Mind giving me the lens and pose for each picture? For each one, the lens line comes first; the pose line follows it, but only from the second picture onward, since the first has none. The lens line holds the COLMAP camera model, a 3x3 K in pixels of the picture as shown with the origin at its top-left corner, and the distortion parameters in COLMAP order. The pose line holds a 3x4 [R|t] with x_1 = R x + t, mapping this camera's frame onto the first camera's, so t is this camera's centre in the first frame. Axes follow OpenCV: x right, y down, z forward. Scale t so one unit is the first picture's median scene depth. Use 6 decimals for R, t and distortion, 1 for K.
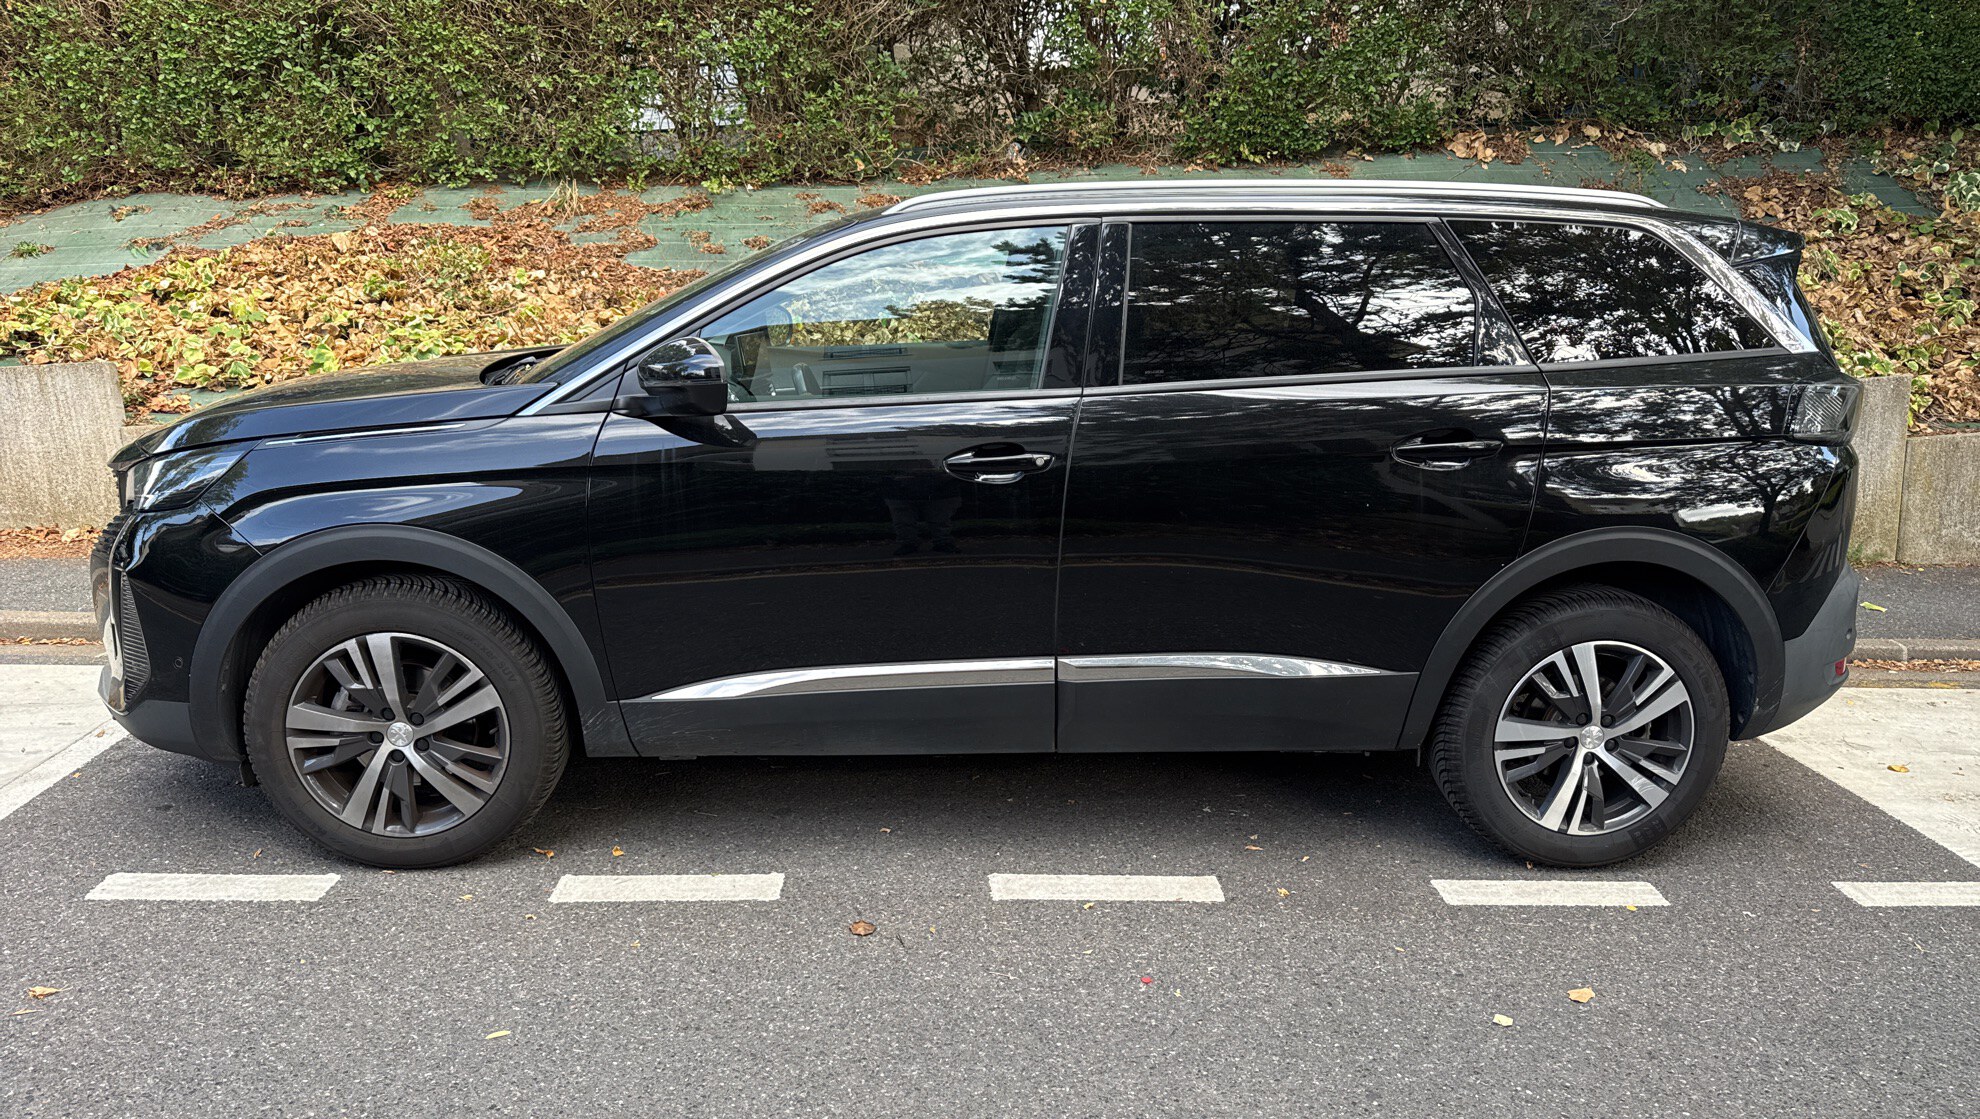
lens RADIAL K [[1320.3, 0, 980.8], [0, 1320.3, 567.0], [0, 0, 1]] dist [0.018980, -0.025102]
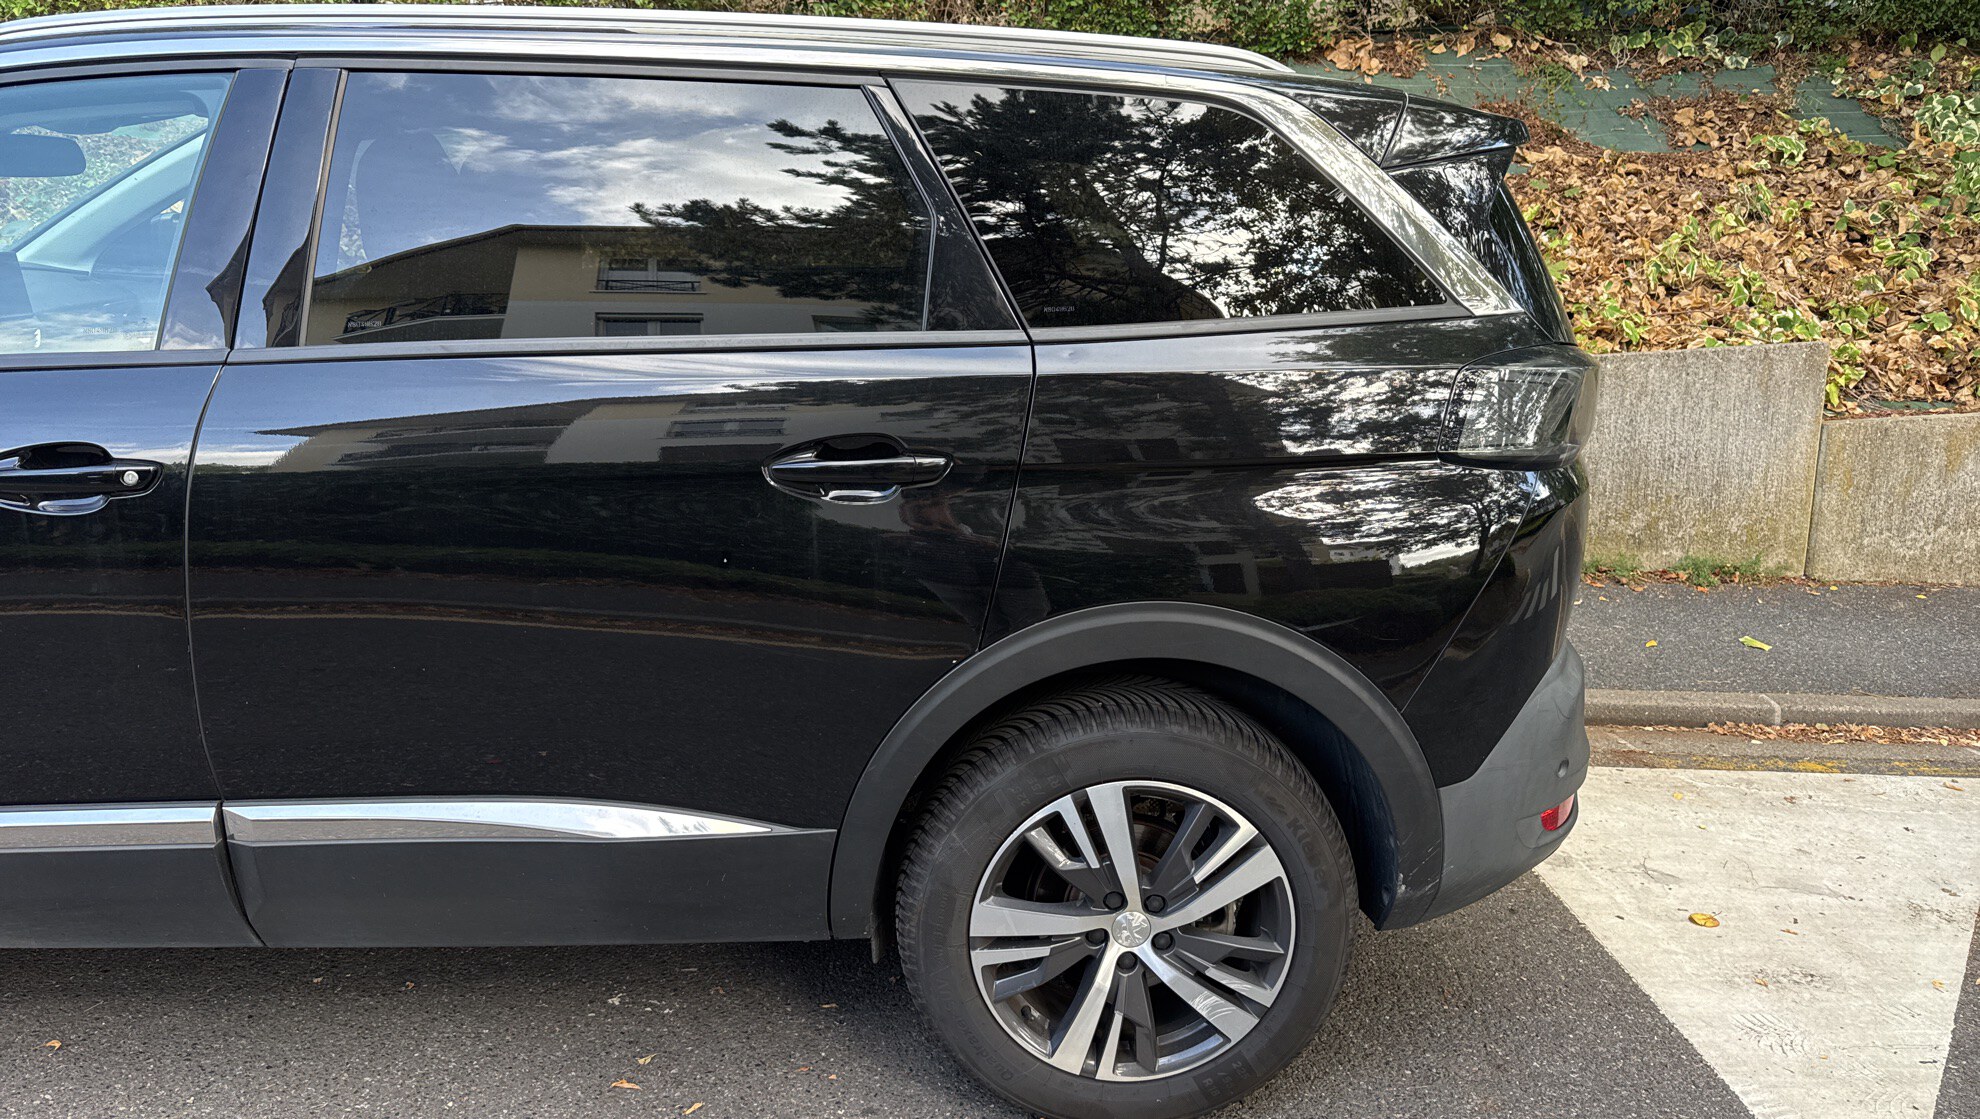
lens RADIAL K [[1320.3, 0, 995.9], [0, 1320.3, 557.3], [0, 0, 1]] dist [0.018980, -0.025102]
pose [[0.999830, 0.017460, -0.005992, 0.212701], [-0.017238, 0.999229, 0.035285, -0.035696], [0.006604, -0.035176, 0.999359, 0.205828]]
